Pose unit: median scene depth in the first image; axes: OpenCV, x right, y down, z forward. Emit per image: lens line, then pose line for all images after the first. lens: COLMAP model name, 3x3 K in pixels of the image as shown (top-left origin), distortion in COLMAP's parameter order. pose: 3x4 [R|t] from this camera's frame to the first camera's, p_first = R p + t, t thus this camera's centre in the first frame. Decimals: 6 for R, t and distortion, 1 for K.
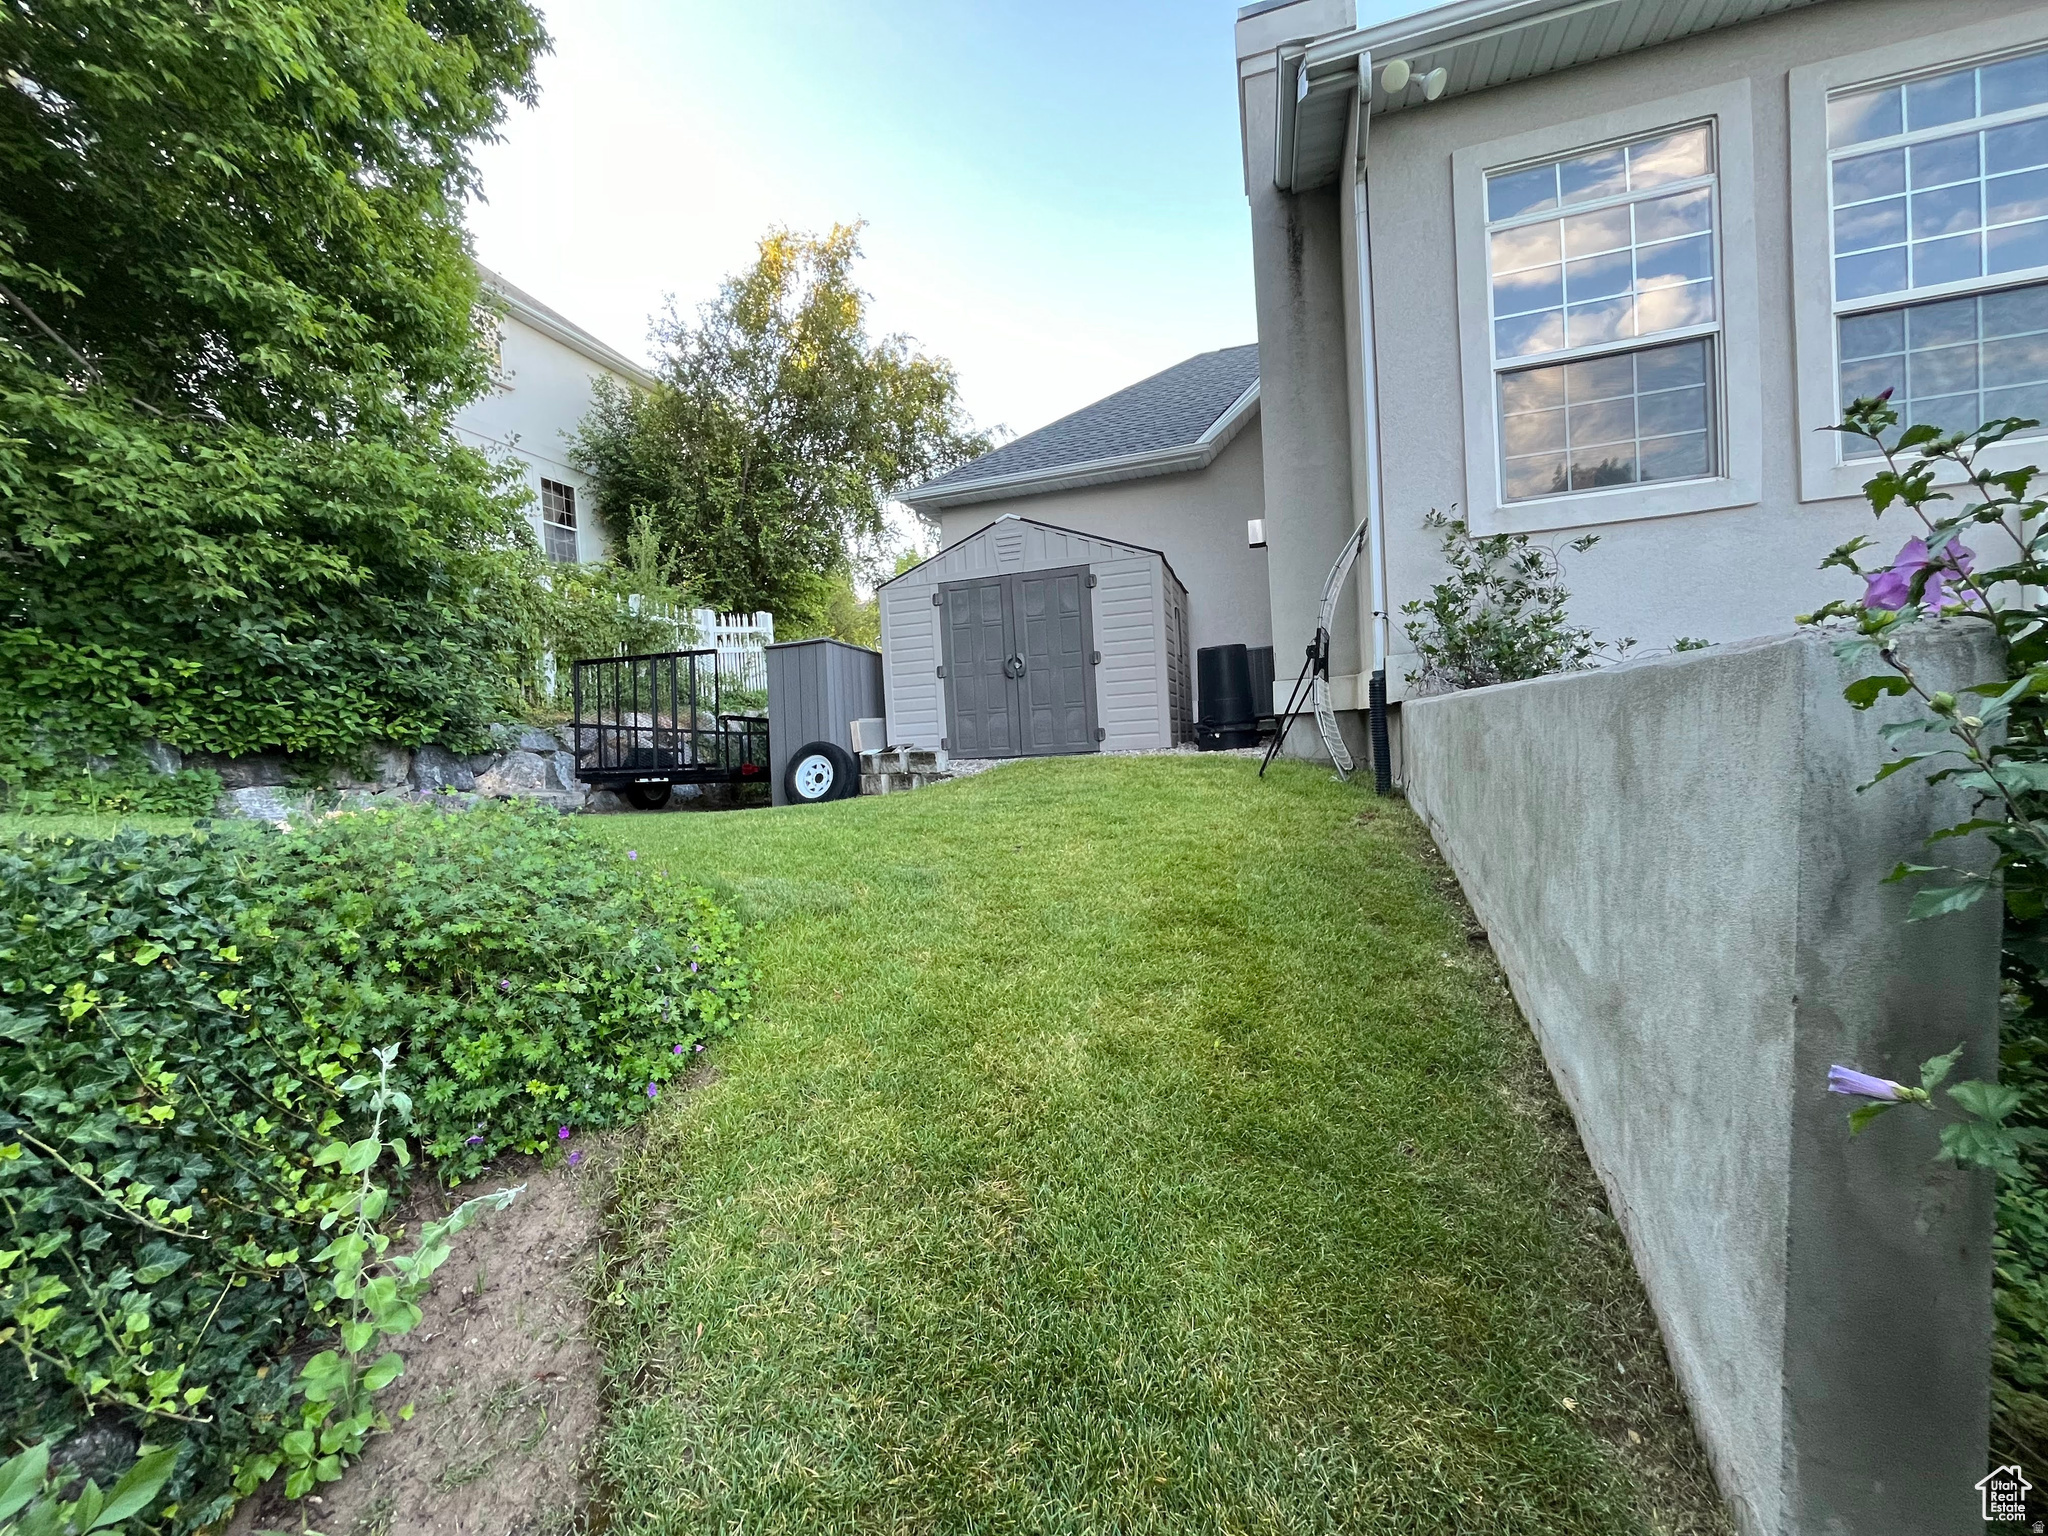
lens RADIAL K [[831.9, 0, 1022.5], [0, 831.9, 771.1], [0, 0, 1]] dist [-0.000928, -0.000120]
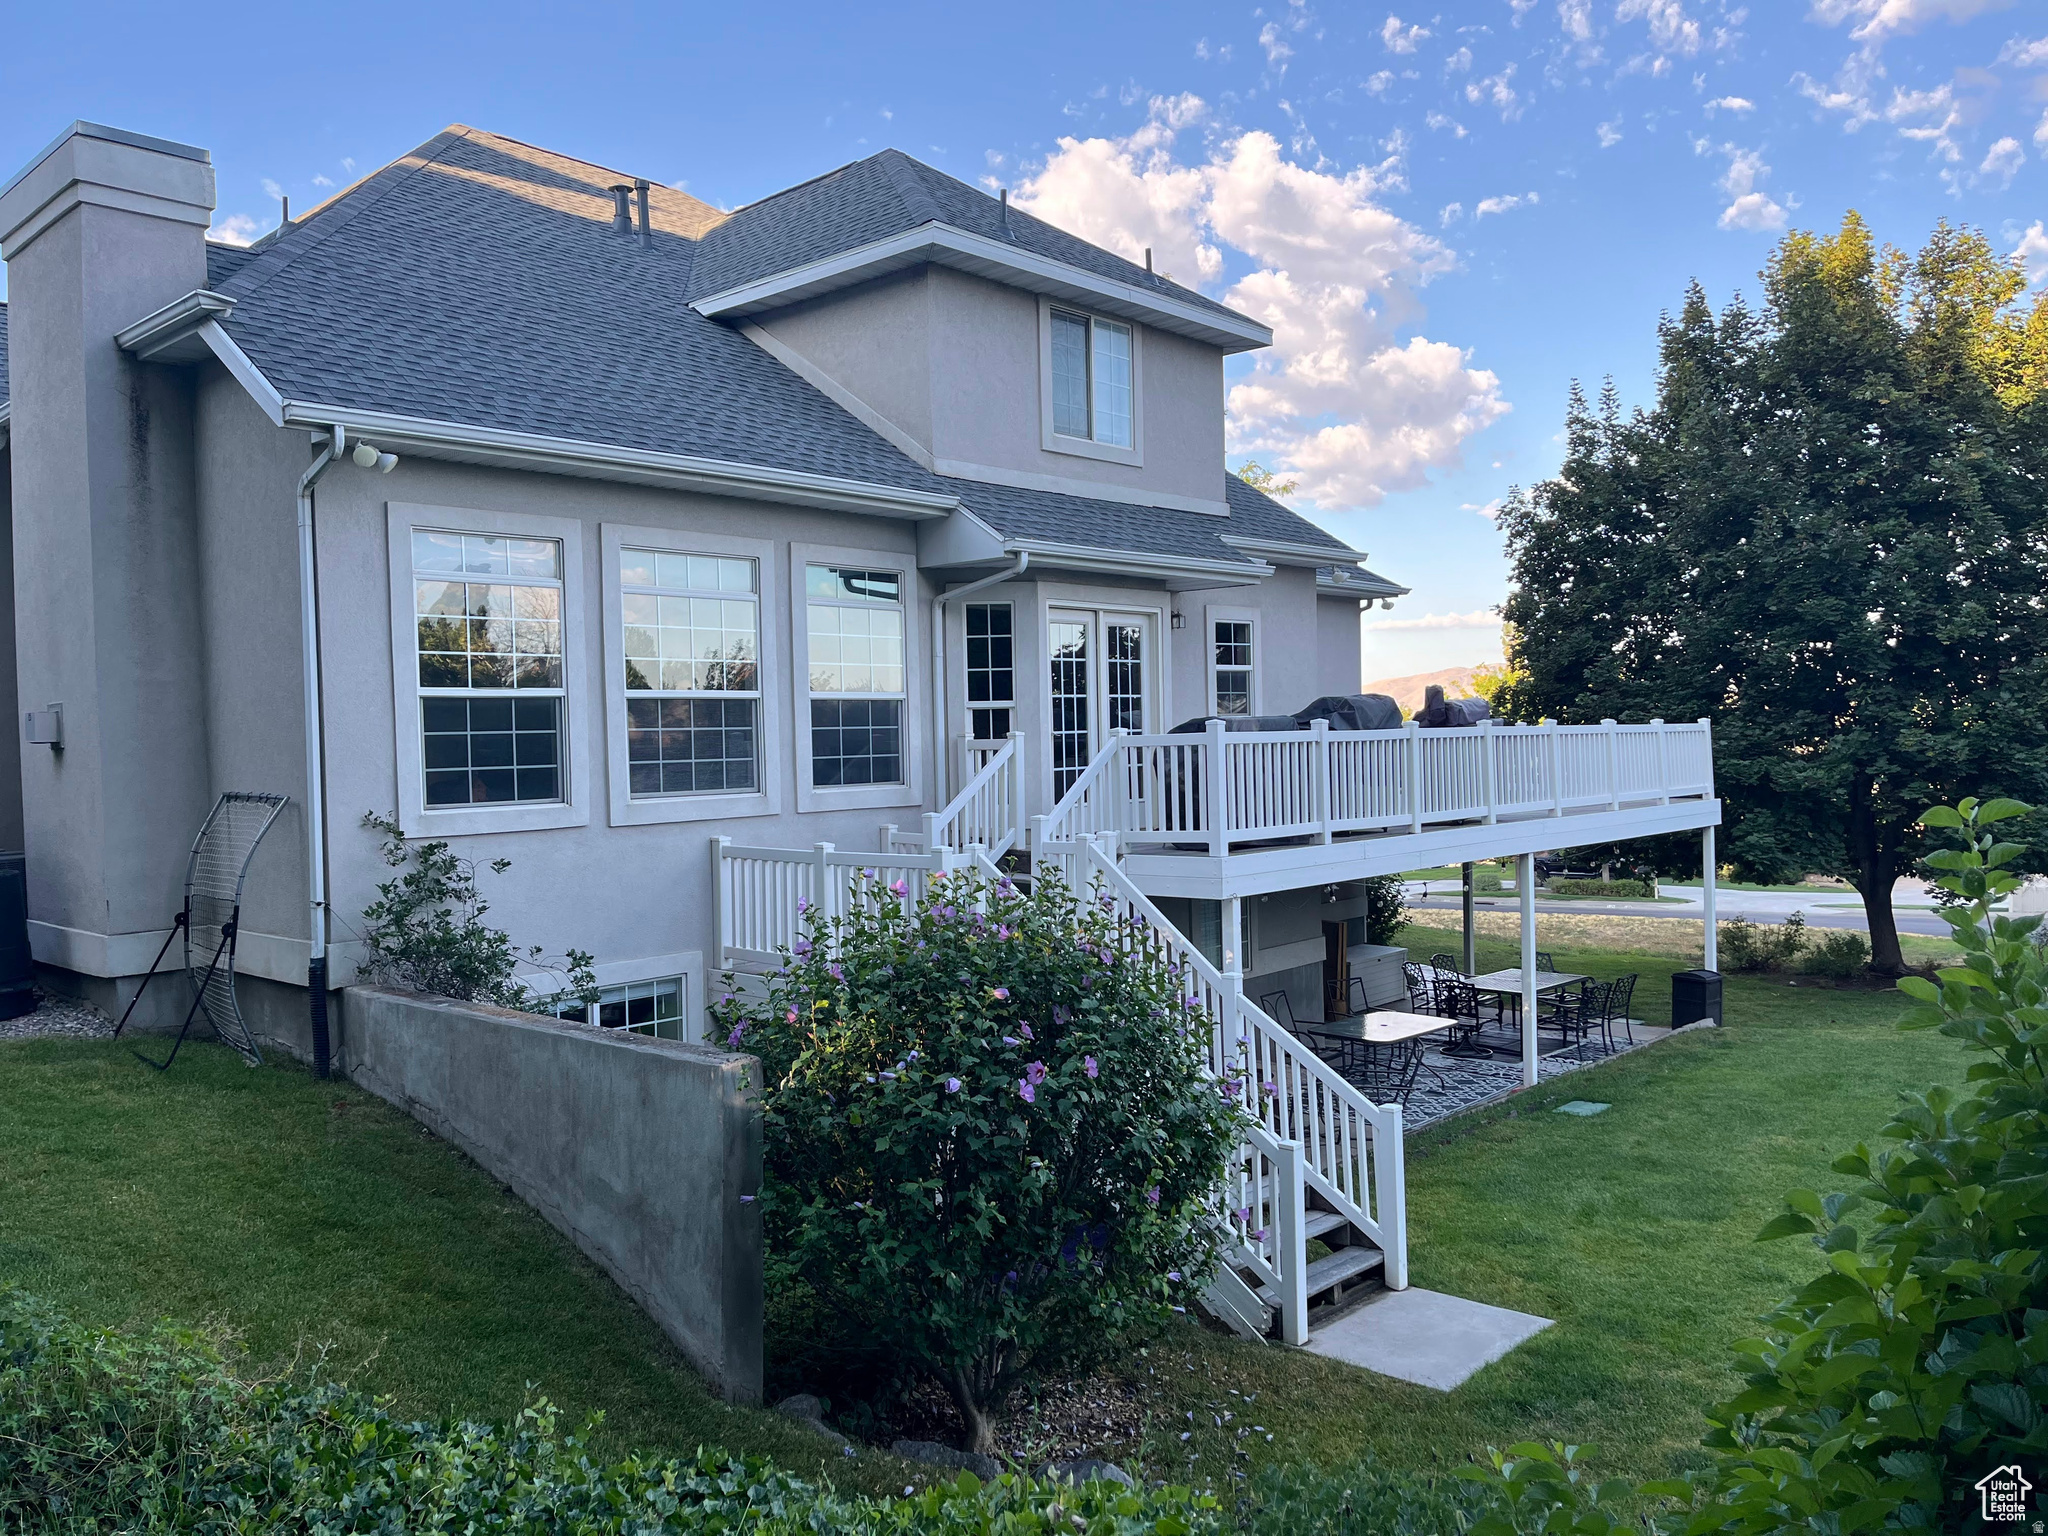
lens RADIAL K [[1555.9, 0, 1023.5], [0, 1555.9, 767.2], [0, 0, 1]] dist [0.044110, 0.000595]
pose [[0.427061, 0.033839, 0.903589, -1.263579], [0.027265, 0.998363, -0.050274, -0.304655], [-0.903812, 0.046107, 0.425439, -0.831135]]
